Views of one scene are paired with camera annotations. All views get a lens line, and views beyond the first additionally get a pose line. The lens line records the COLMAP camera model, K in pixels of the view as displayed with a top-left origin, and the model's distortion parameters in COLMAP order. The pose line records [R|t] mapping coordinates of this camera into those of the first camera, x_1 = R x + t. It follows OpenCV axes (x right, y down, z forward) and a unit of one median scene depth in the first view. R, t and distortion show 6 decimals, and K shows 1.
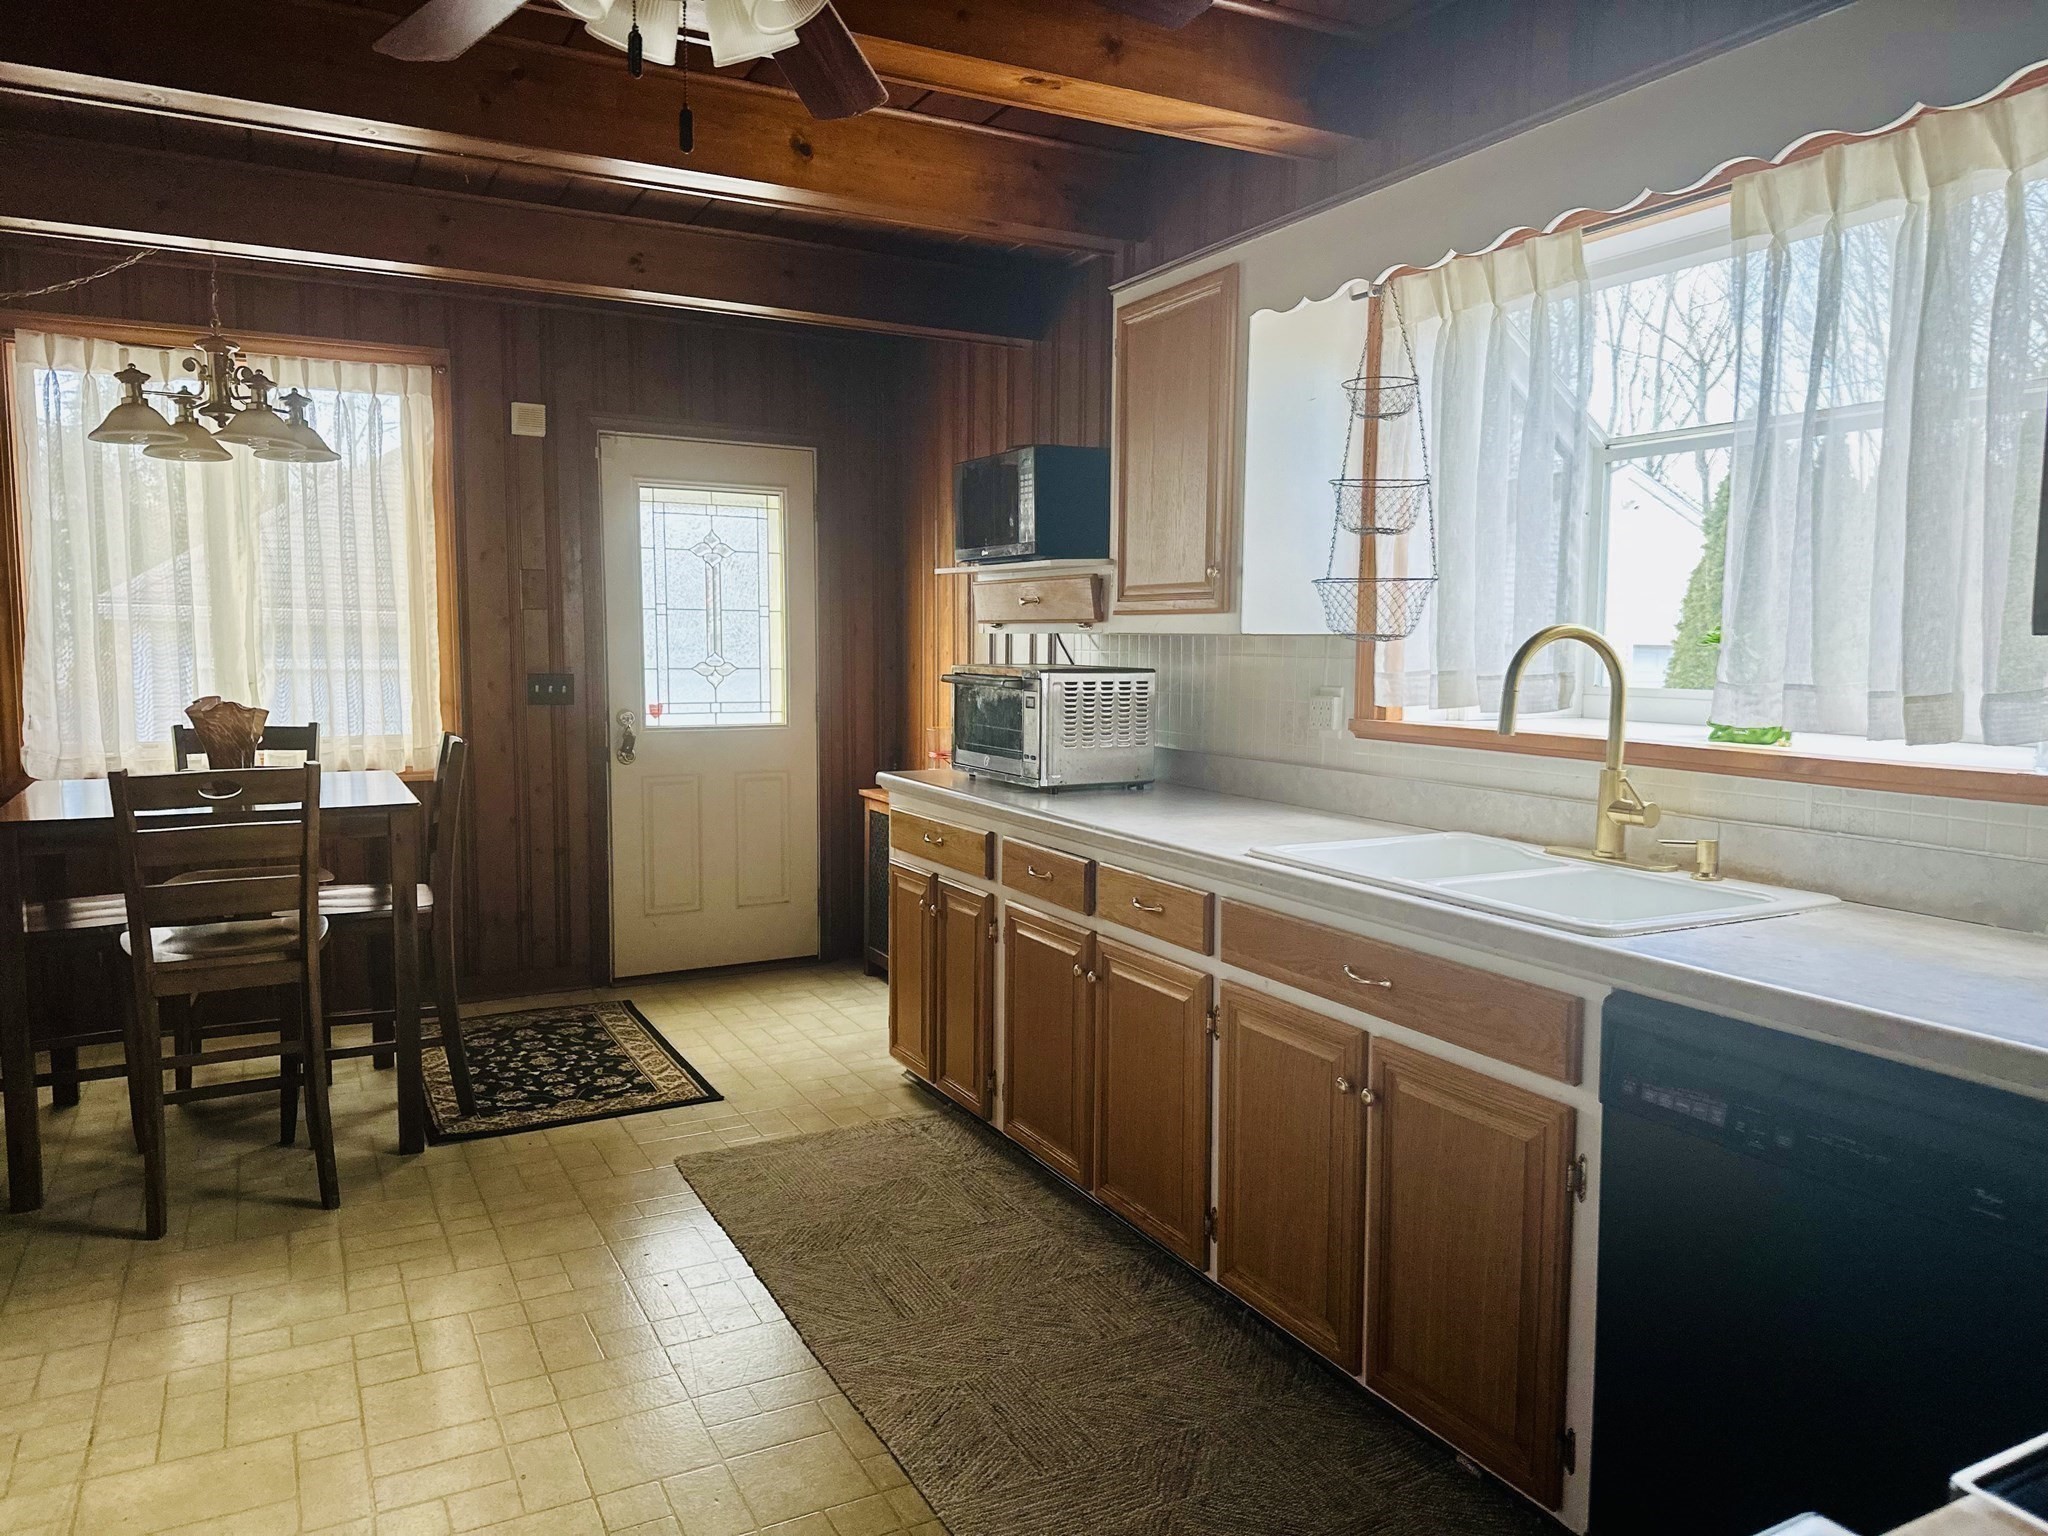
lens RADIAL K [[1434.6, 0, 1024.0], [0, 1434.6, 768.0], [0, 0, 1]] dist [0.021977, 0.000119]
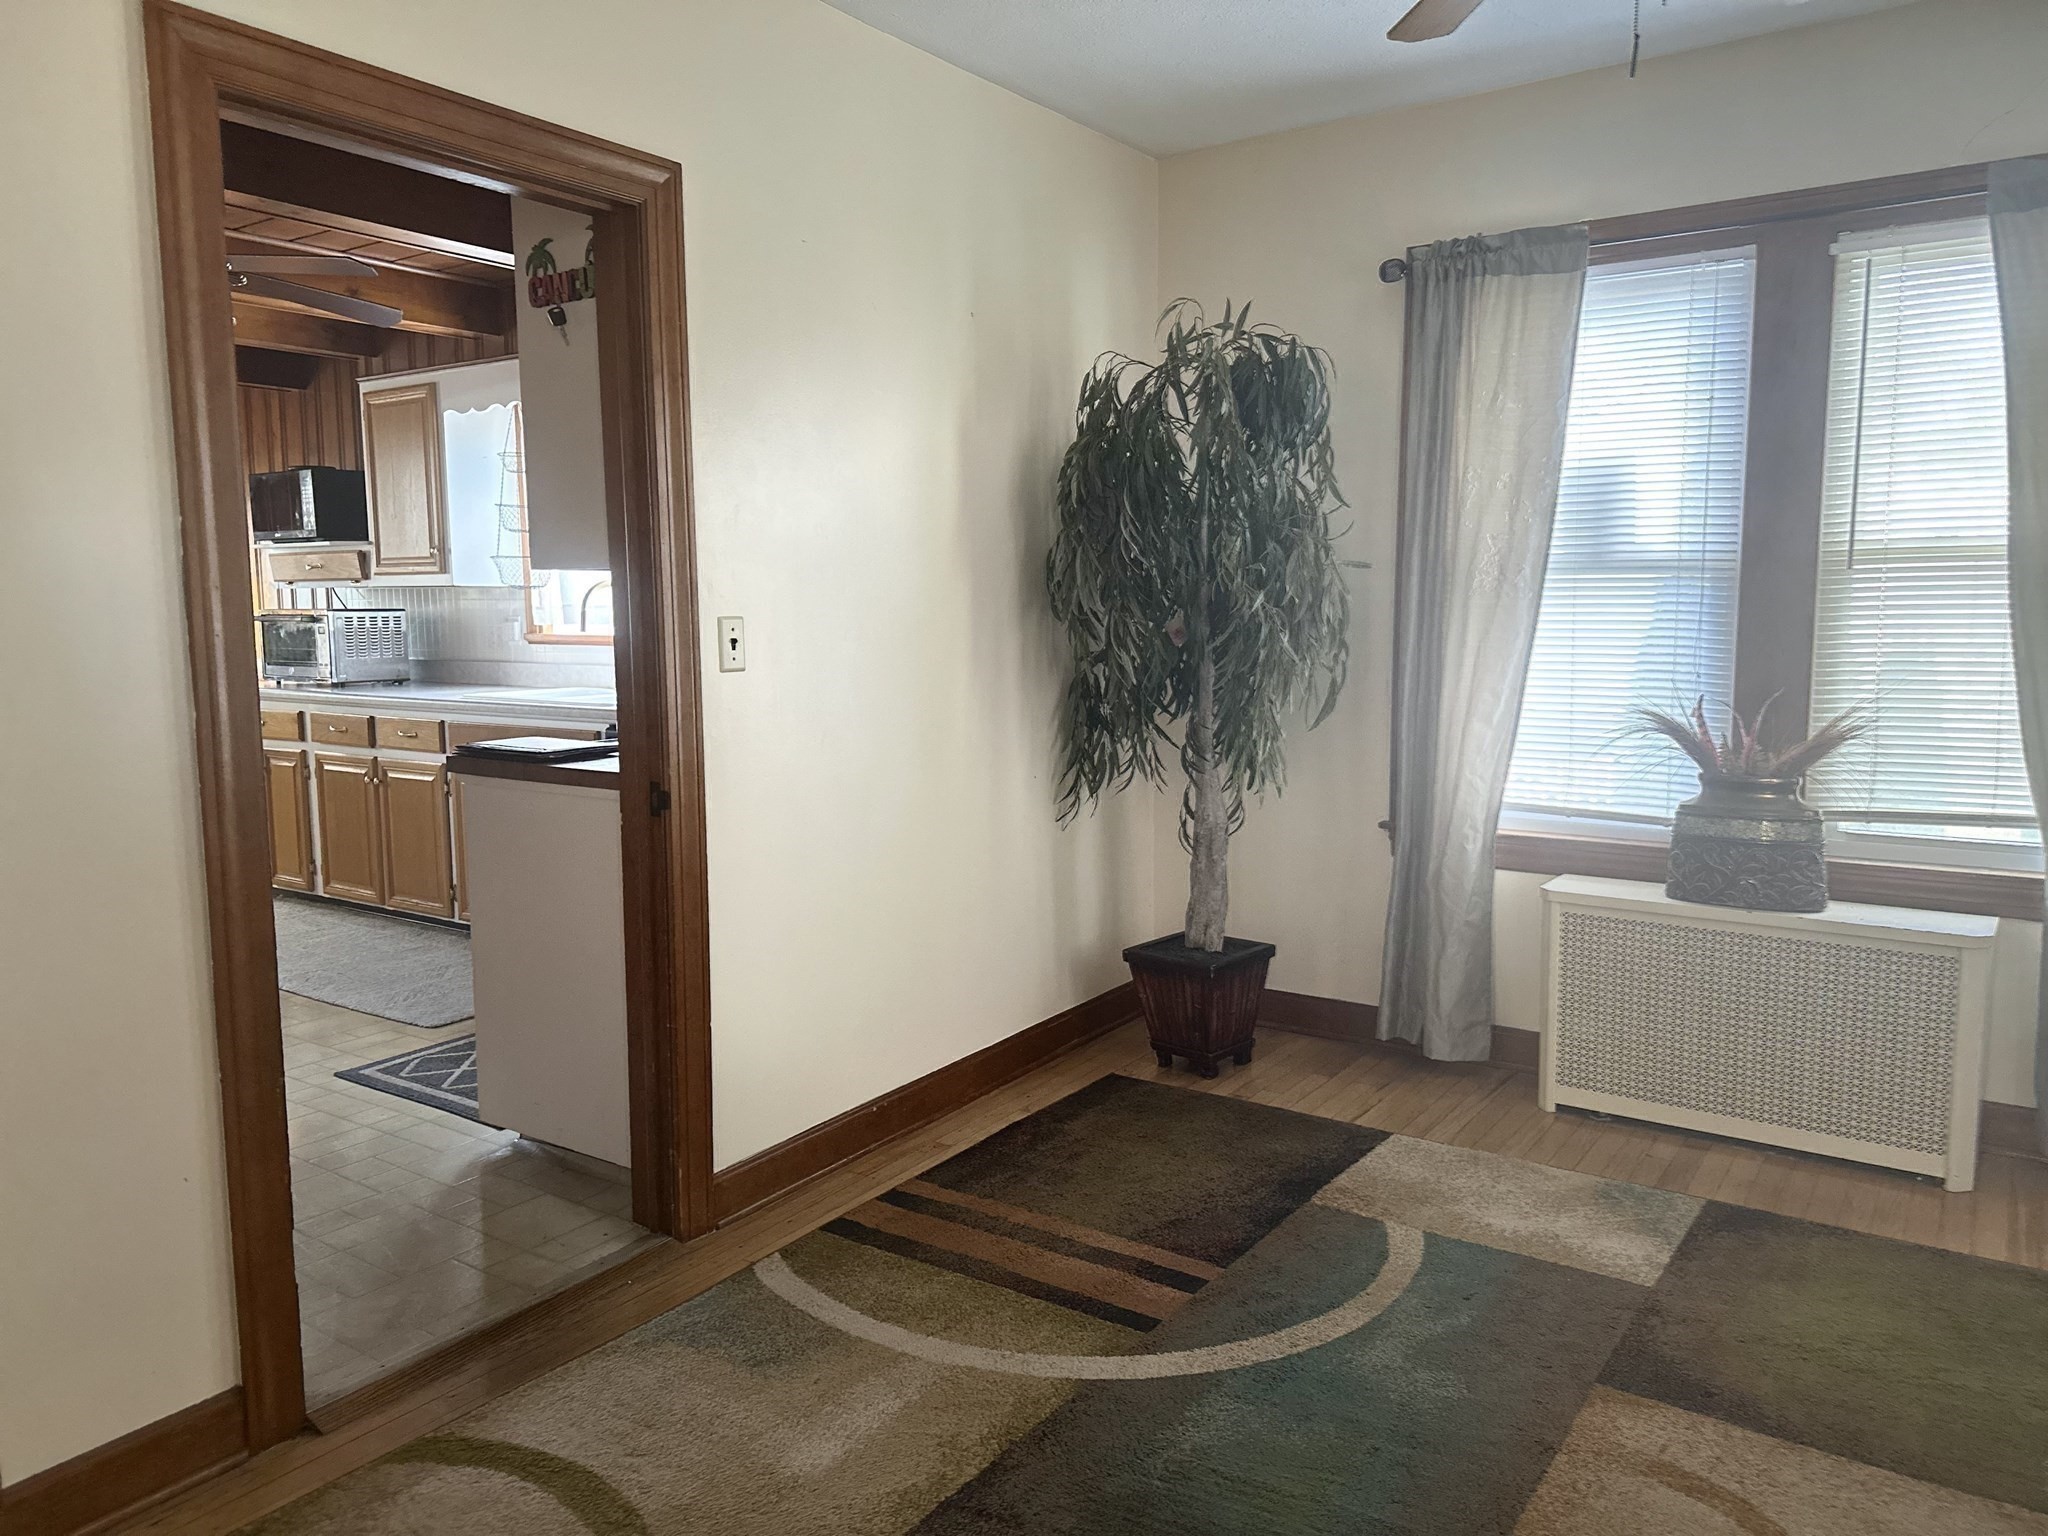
lens RADIAL K [[1434.6, 0, 1024.0], [0, 1434.6, 768.0], [0, 0, 1]] dist [0.021977, 0.000119]
pose [[0.884164, -0.067578, 0.462263, -0.064134], [0.053434, 0.997617, 0.043639, 0.090105], [-0.464111, -0.013883, 0.885668, -0.900383]]
